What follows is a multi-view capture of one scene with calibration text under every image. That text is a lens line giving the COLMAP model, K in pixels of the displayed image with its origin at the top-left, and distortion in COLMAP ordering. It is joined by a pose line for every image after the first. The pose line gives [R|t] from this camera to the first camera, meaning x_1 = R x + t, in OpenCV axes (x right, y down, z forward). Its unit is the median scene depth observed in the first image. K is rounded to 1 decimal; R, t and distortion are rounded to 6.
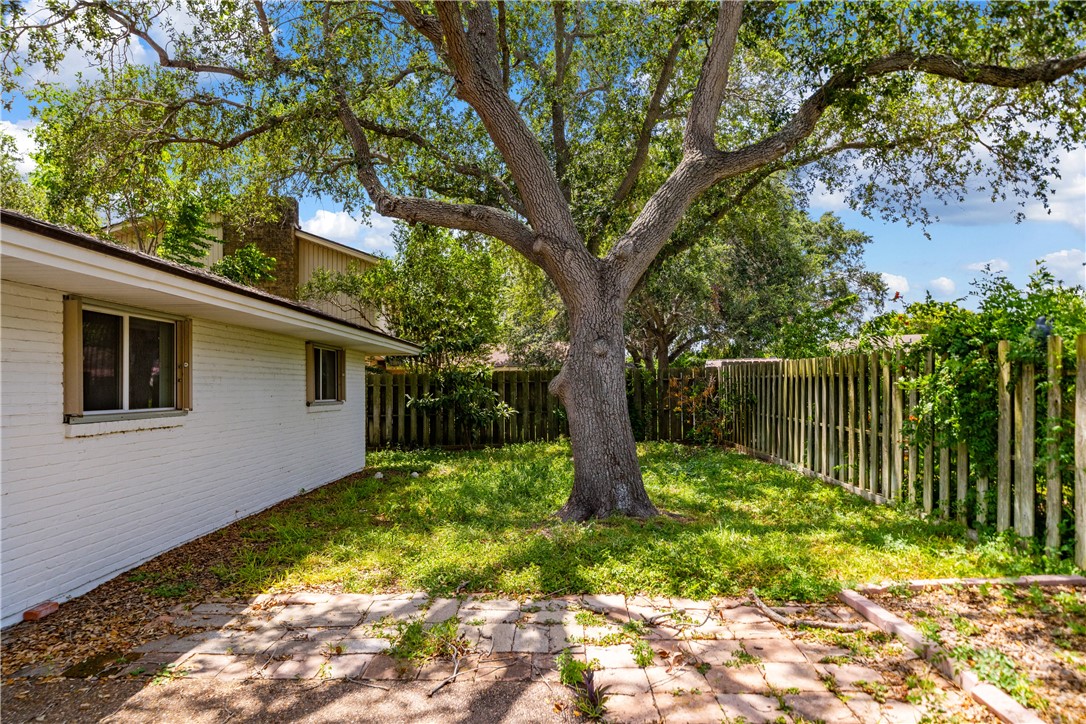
lens RADIAL K [[652.4, 0, 542.2], [0, 652.4, 363.5], [0, 0, 1]] dist [0.001197, 0.000601]
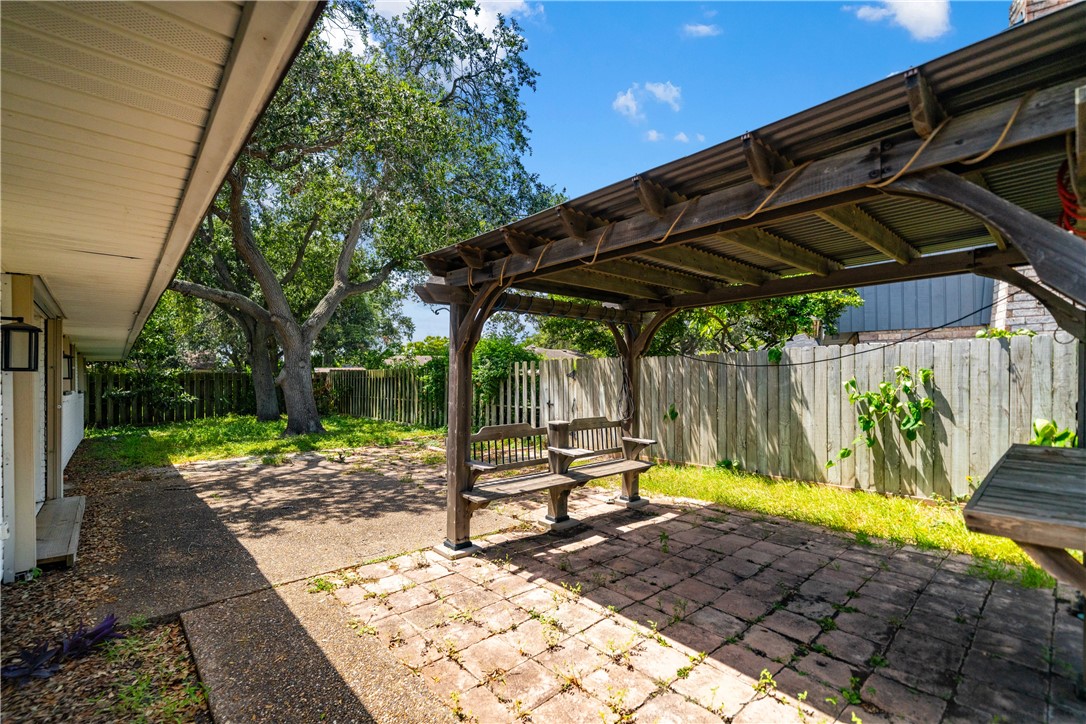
lens RADIAL K [[478.7, 0, 543.7], [0, 478.7, 371.1], [0, 0, 1]] dist [-0.003397, 0.000134]
pose [[0.730624, 0.015912, 0.682595, -0.372768], [-0.018223, 0.999827, -0.003802, -0.007083], [-0.682537, -0.009661, 0.730787, -0.710879]]
